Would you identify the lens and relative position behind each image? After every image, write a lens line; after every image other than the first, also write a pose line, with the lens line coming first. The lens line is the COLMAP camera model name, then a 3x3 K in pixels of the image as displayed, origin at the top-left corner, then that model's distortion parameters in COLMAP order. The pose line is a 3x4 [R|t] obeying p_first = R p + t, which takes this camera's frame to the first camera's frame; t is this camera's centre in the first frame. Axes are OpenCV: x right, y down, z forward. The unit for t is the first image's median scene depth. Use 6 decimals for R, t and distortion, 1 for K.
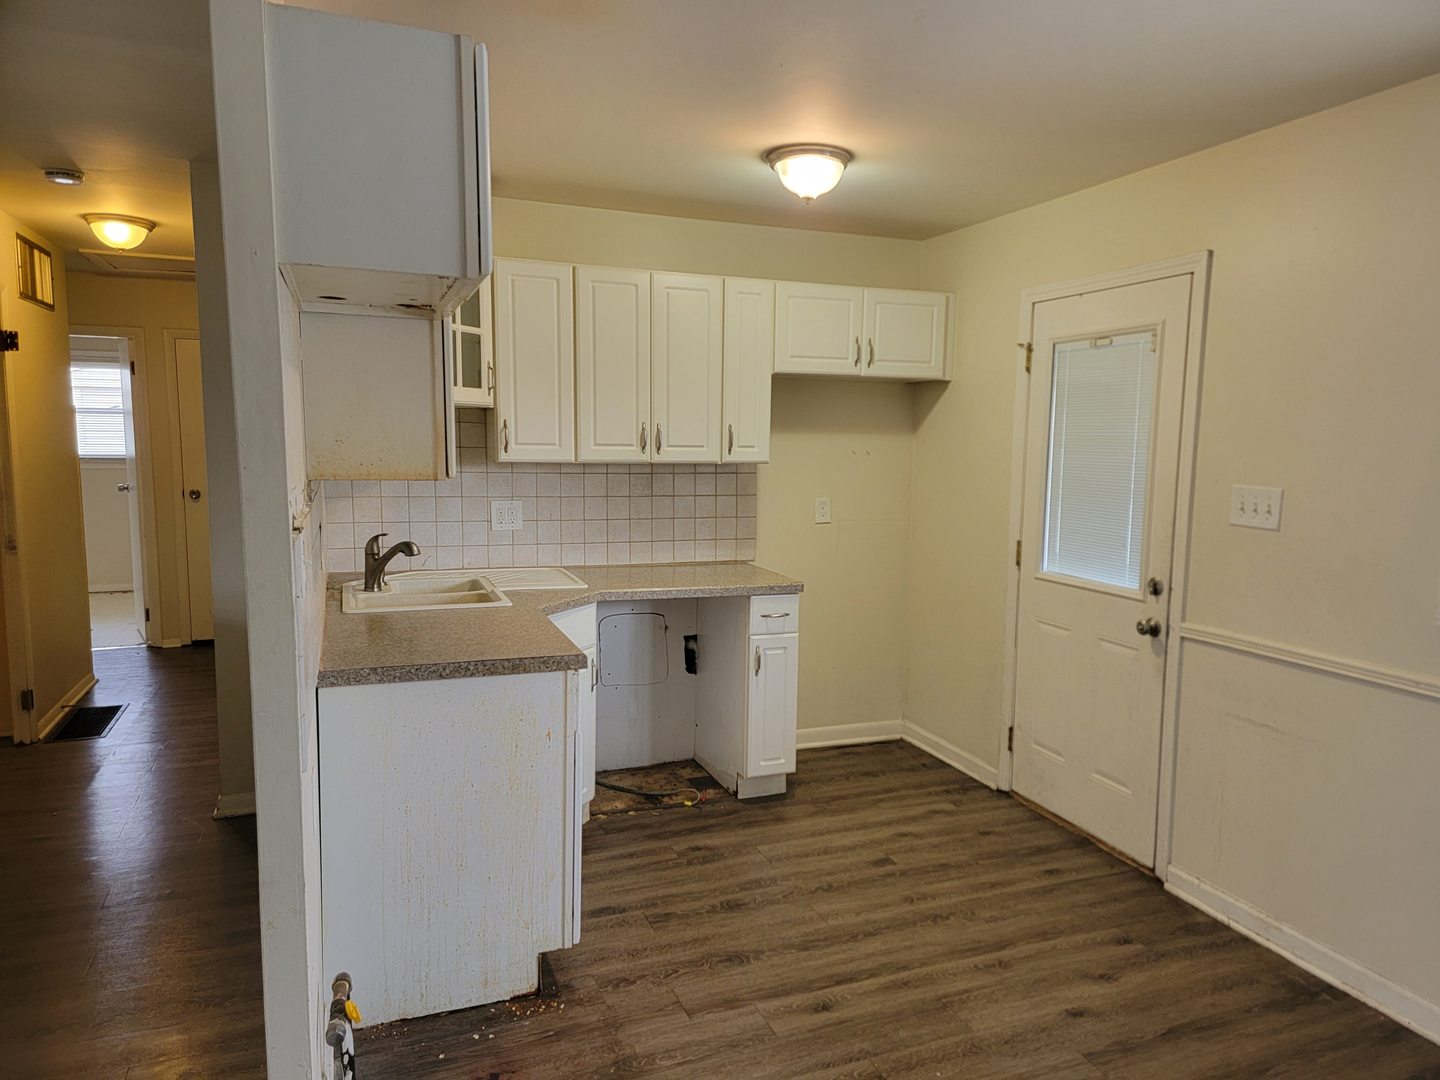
lens RADIAL K [[1002.2, 0, 760.7], [0, 1002.2, 544.0], [0, 0, 1]] dist [0.081165, -0.060817]
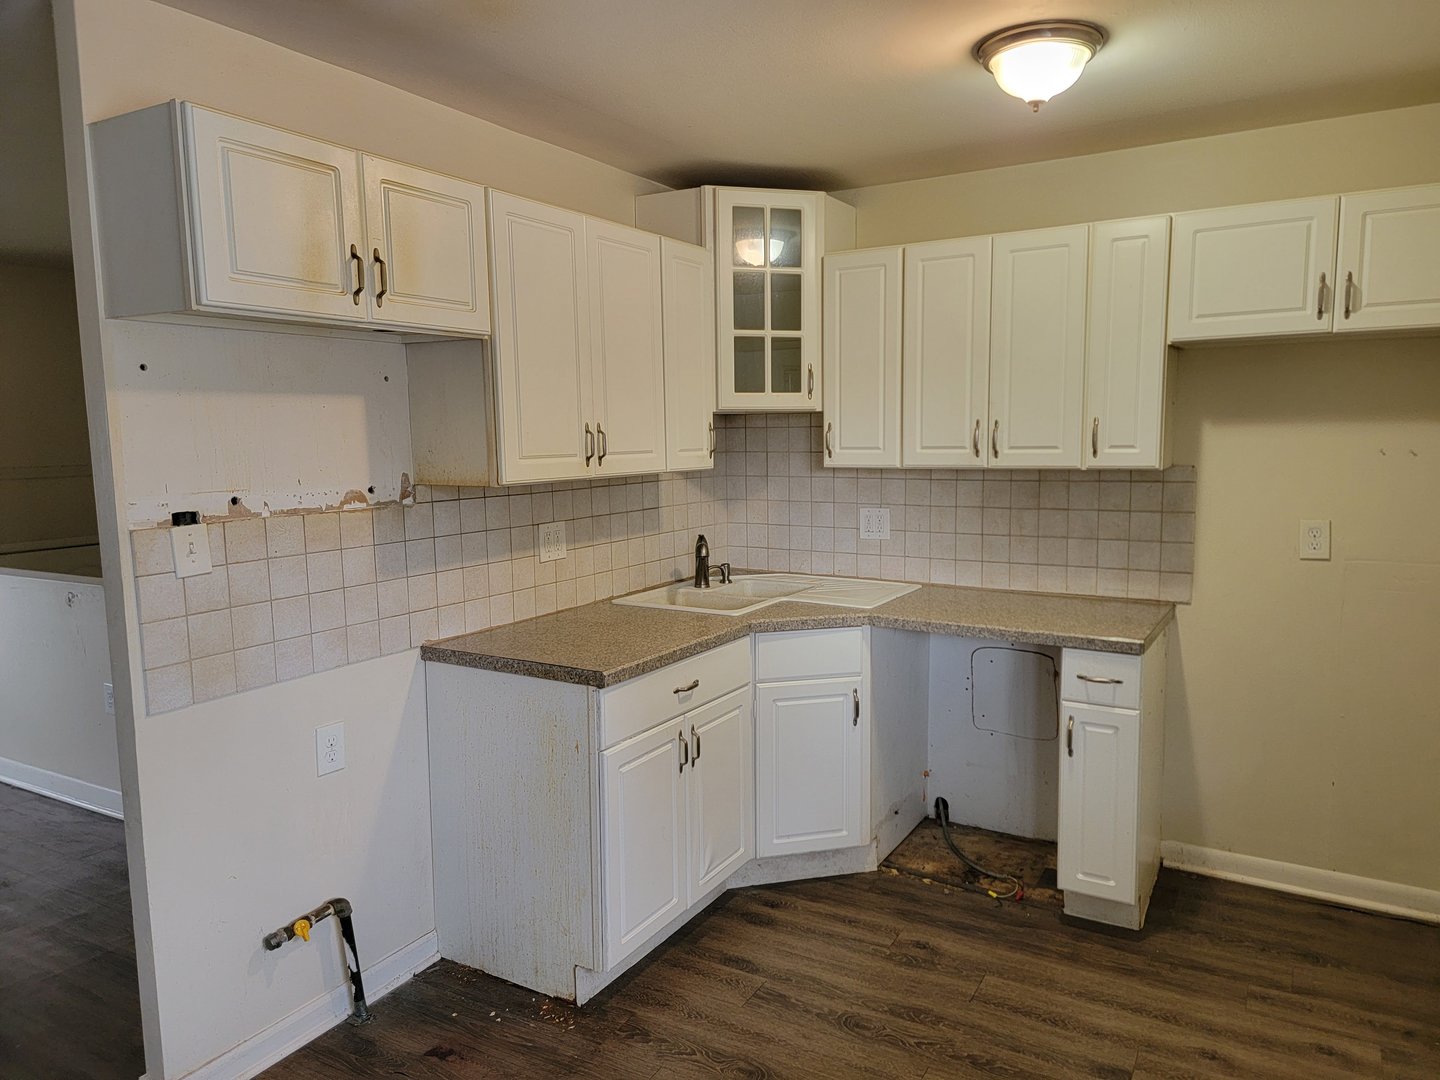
lens RADIAL K [[1002.2, 0, 717.9], [0, 1002.2, 537.1], [0, 0, 1]] dist [0.081165, -0.060817]
pose [[0.605607, 0.061585, -0.793378, 0.434213], [-0.063765, 0.997550, 0.028760, -0.036070], [0.793205, 0.033173, 0.608050, 0.339252]]
